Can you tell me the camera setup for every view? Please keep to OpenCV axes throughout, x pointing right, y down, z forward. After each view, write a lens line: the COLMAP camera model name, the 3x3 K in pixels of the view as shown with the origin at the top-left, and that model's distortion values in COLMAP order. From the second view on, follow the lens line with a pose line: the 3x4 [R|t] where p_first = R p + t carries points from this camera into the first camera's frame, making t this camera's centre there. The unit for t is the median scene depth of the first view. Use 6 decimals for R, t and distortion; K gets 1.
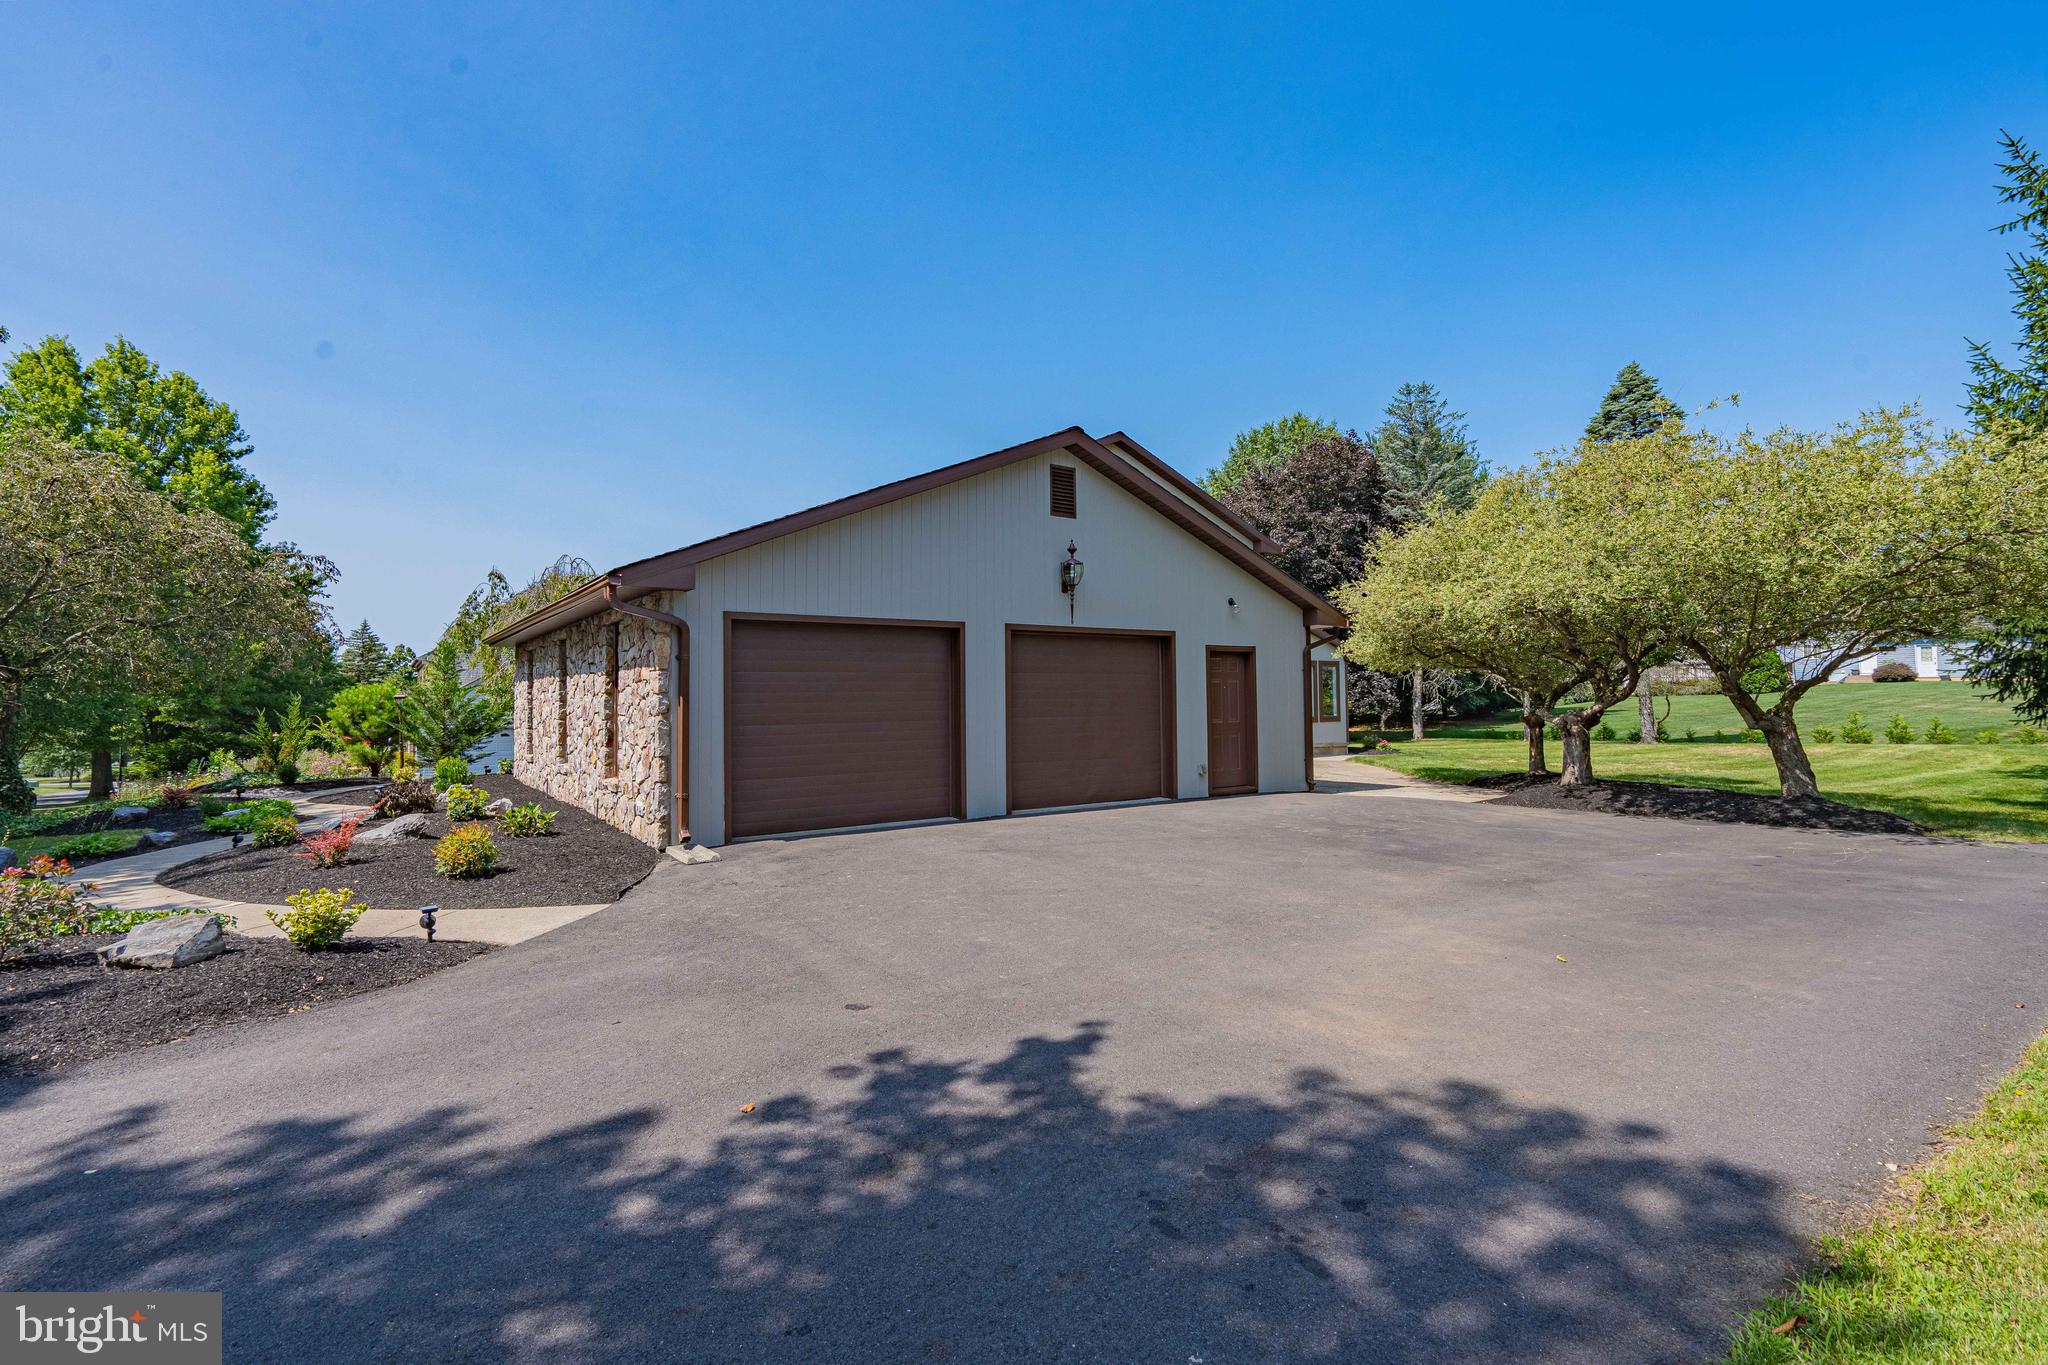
lens RADIAL K [[943.0, 0, 1022.1], [0, 943.0, 667.5], [0, 0, 1]] dist [-0.000614, 0.000535]
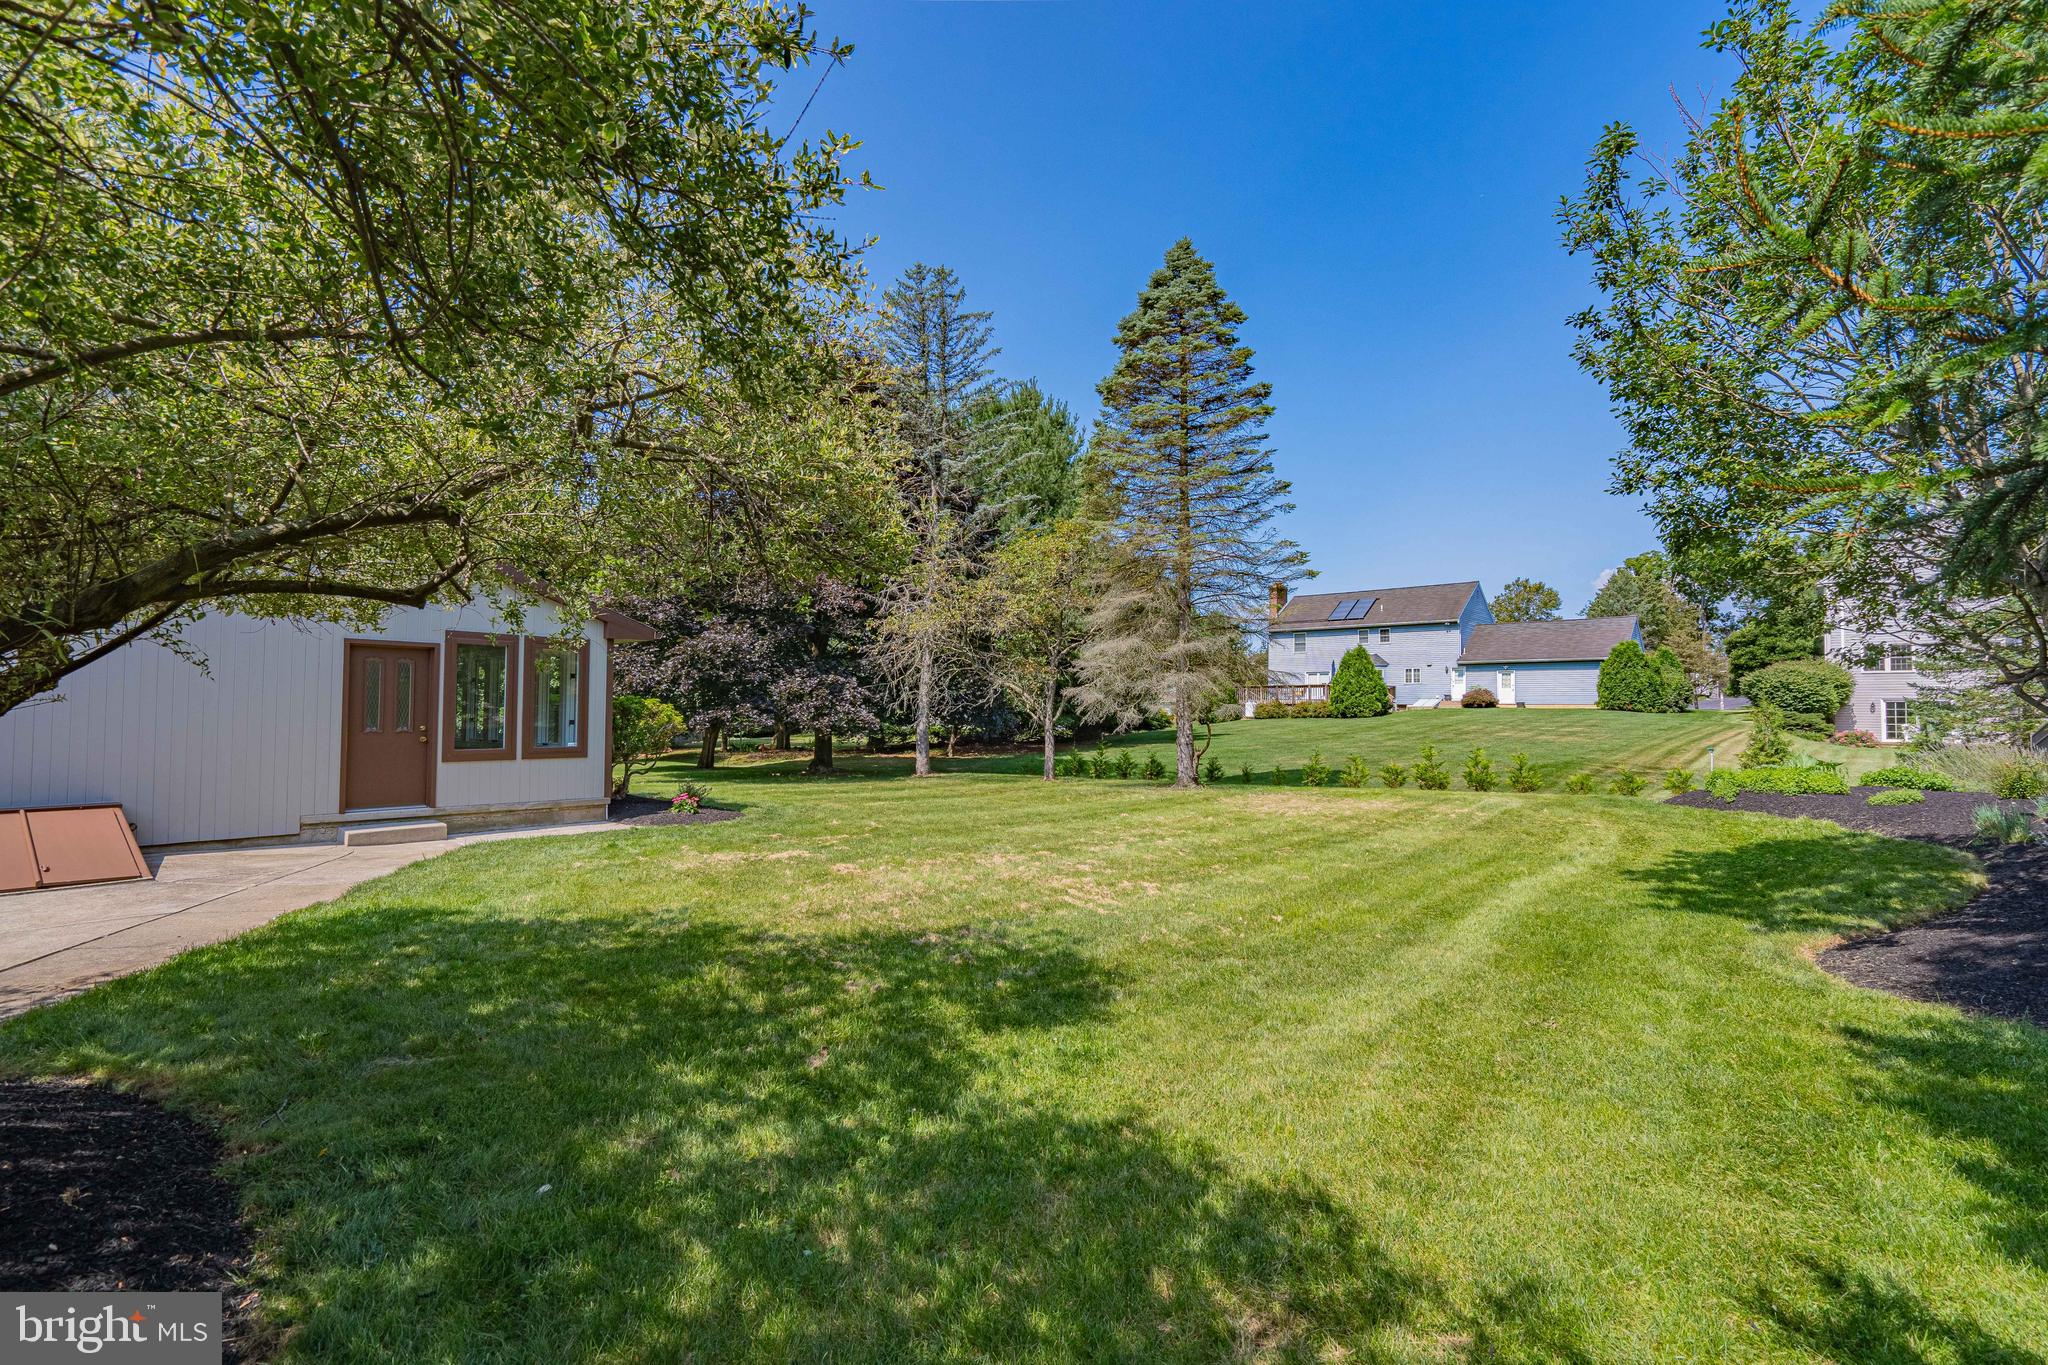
lens RADIAL K [[931.7, 0, 1026.2], [0, 931.7, 697.6], [0, 0, 1]] dist [-0.001694, -0.000058]
pose [[0.957373, 0.021733, 0.288035, 0.387000], [-0.026241, 0.999586, 0.011801, 0.011572], [-0.287660, -0.018856, 0.957547, 0.413269]]
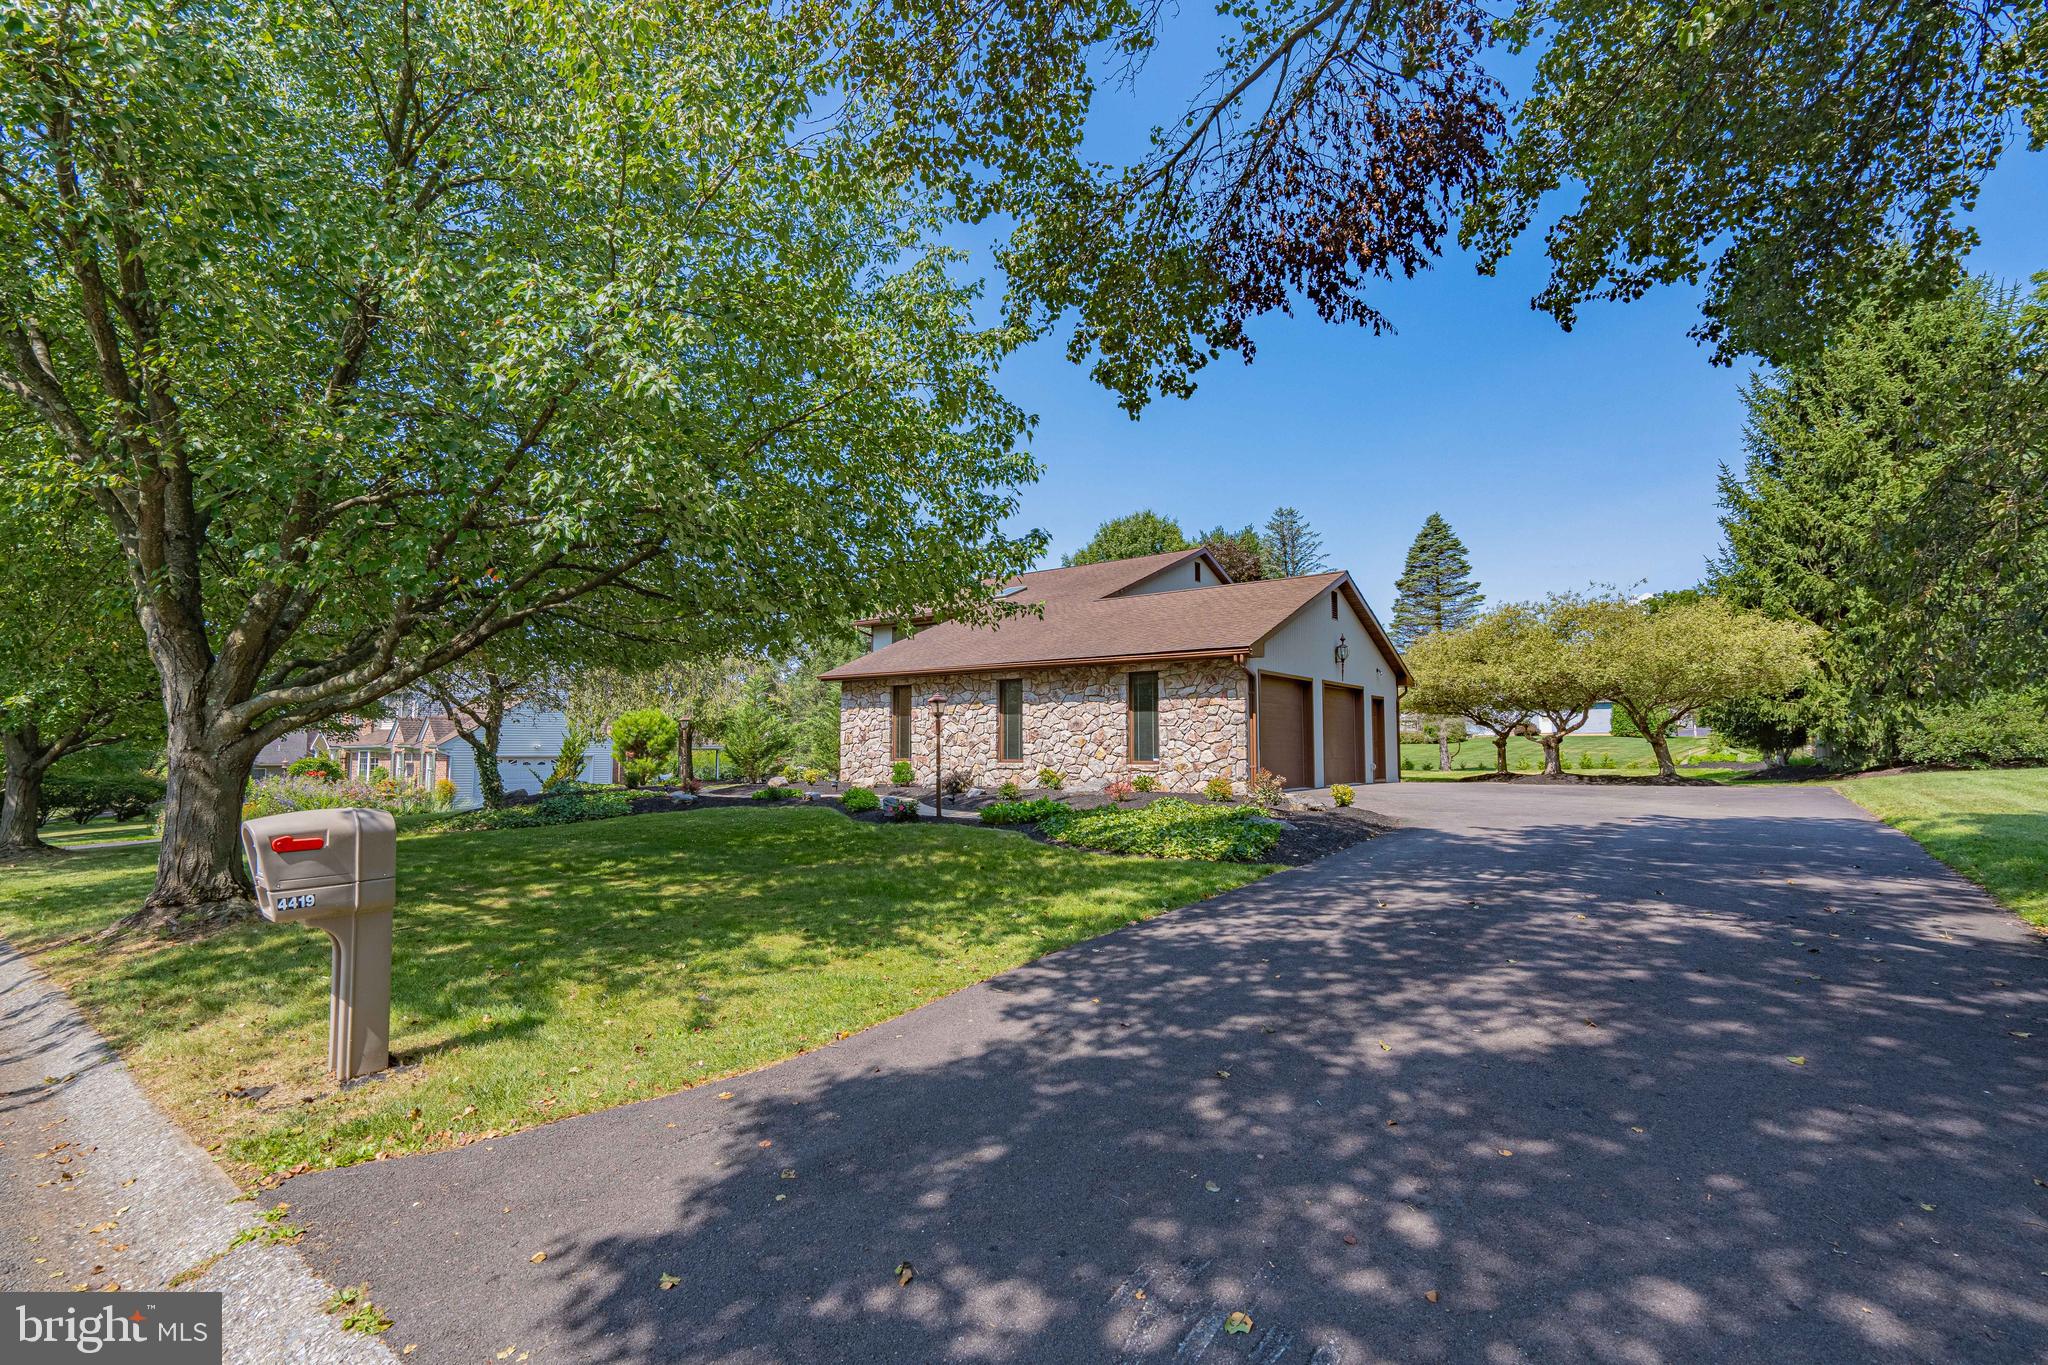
lens RADIAL K [[943.0, 0, 1022.6], [0, 943.0, 685.1], [0, 0, 1]] dist [-0.000614, 0.000535]
pose [[0.952556, 0.031796, 0.302699, -0.457477], [-0.020621, 0.998985, -0.040042, 0.019301], [-0.303665, 0.031901, 0.952245, -0.222770]]
